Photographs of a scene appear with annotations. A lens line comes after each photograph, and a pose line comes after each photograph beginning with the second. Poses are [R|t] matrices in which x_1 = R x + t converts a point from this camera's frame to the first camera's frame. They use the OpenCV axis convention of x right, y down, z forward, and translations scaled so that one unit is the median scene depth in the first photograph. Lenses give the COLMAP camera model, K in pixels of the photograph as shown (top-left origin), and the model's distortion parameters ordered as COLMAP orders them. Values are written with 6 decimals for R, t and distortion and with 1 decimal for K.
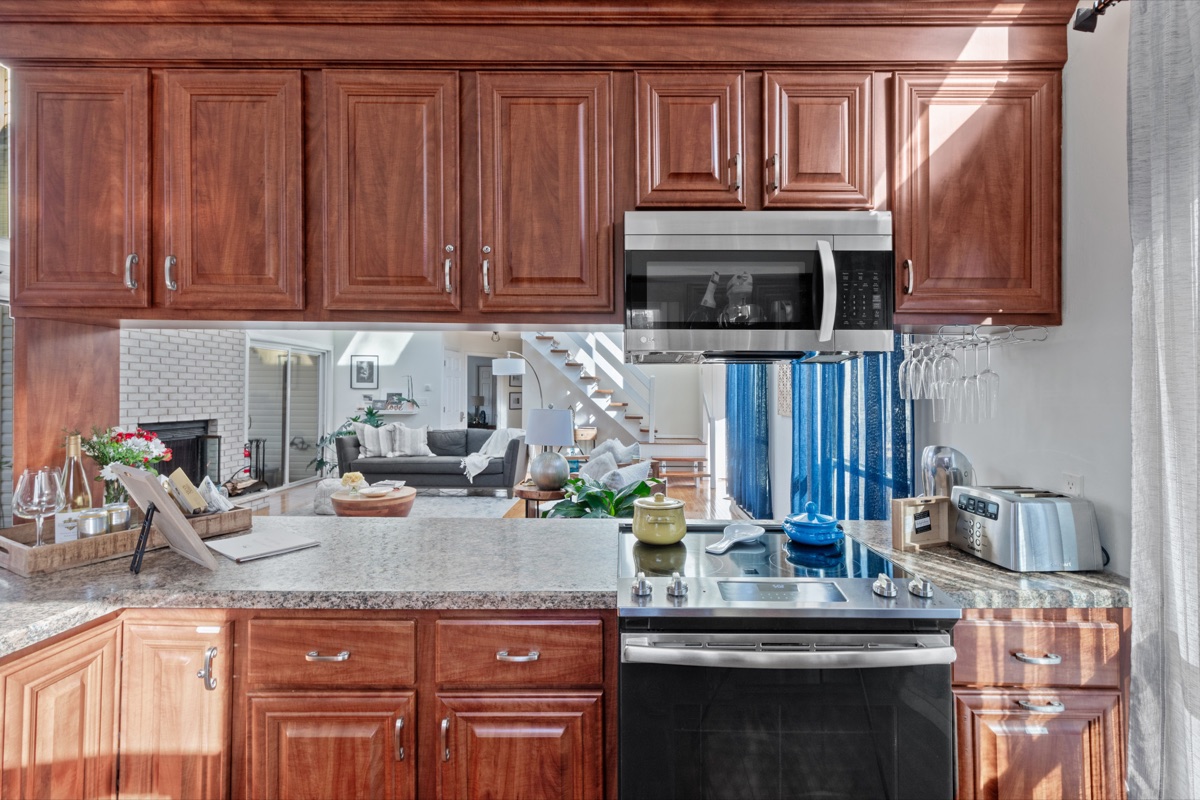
lens RADIAL K [[528.3, 0, 610.3], [0, 528.3, 384.3], [0, 0, 1]] dist [0.003619, -0.000338]
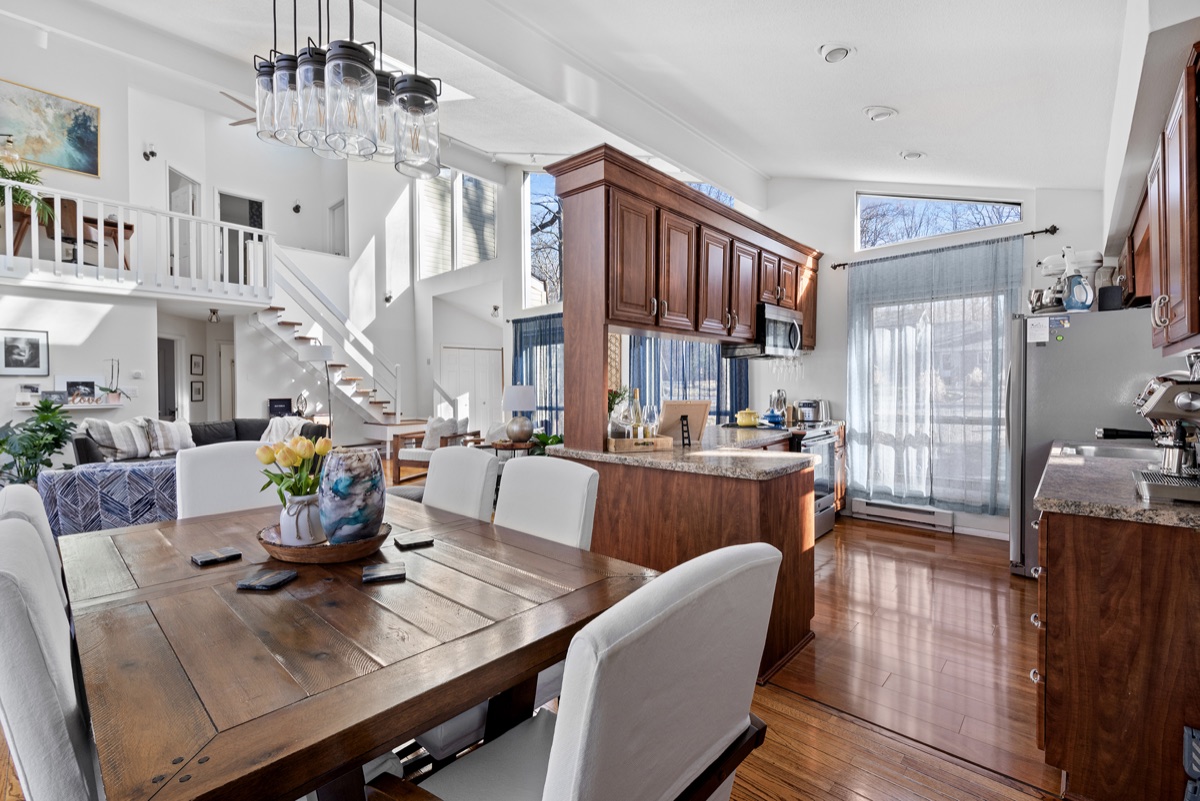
lens RADIAL K [[528.3, 0, 552.5], [0, 528.3, 383.8], [0, 0, 1]] dist [0.003619, -0.000338]
pose [[0.698991, -0.008122, 0.715085, -0.637926], [-0.000304, 0.999932, 0.011655, 0.014244], [-0.715131, -0.008364, 0.698941, -0.033091]]
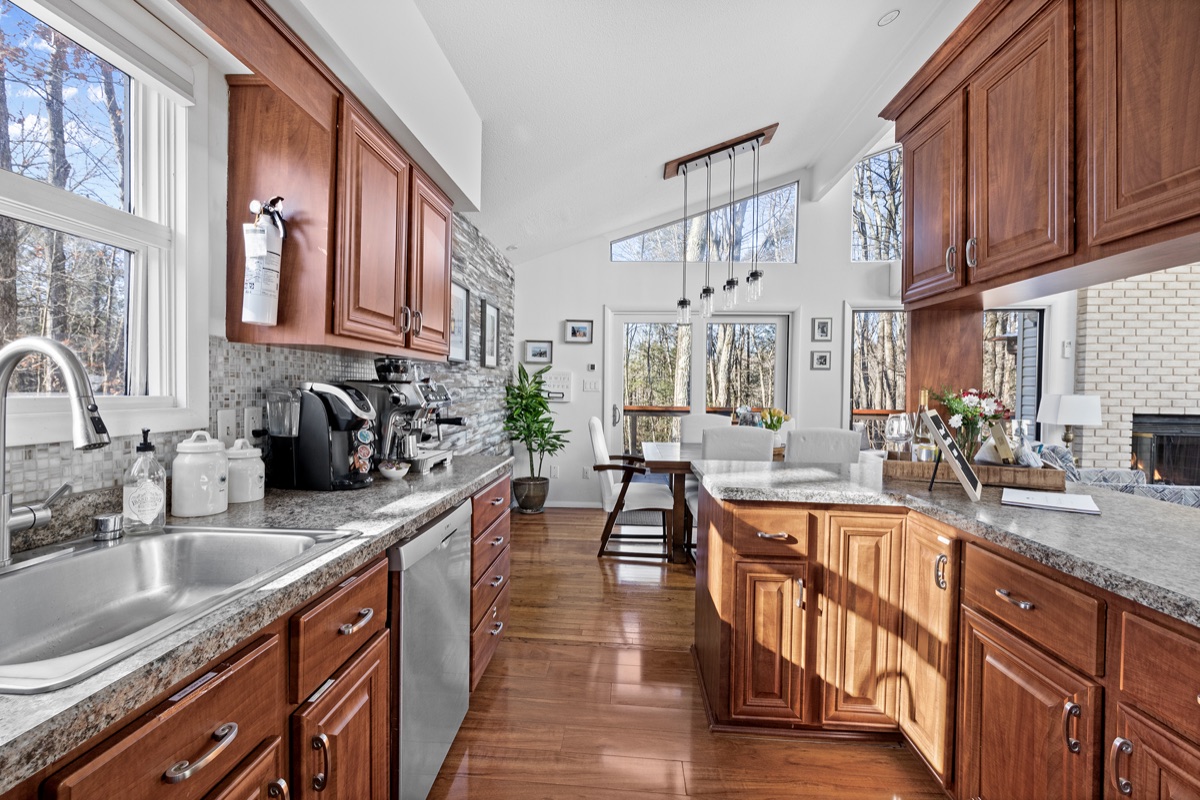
lens RADIAL K [[528.3, 0, 606.6], [0, 528.3, 398.7], [0, 0, 1]] dist [0.003619, -0.000338]
pose [[-0.046010, 0.004012, -0.998933, 0.098992], [0.009049, 0.999953, 0.003599, 0.026513], [0.998900, -0.008874, -0.046045, 0.059618]]
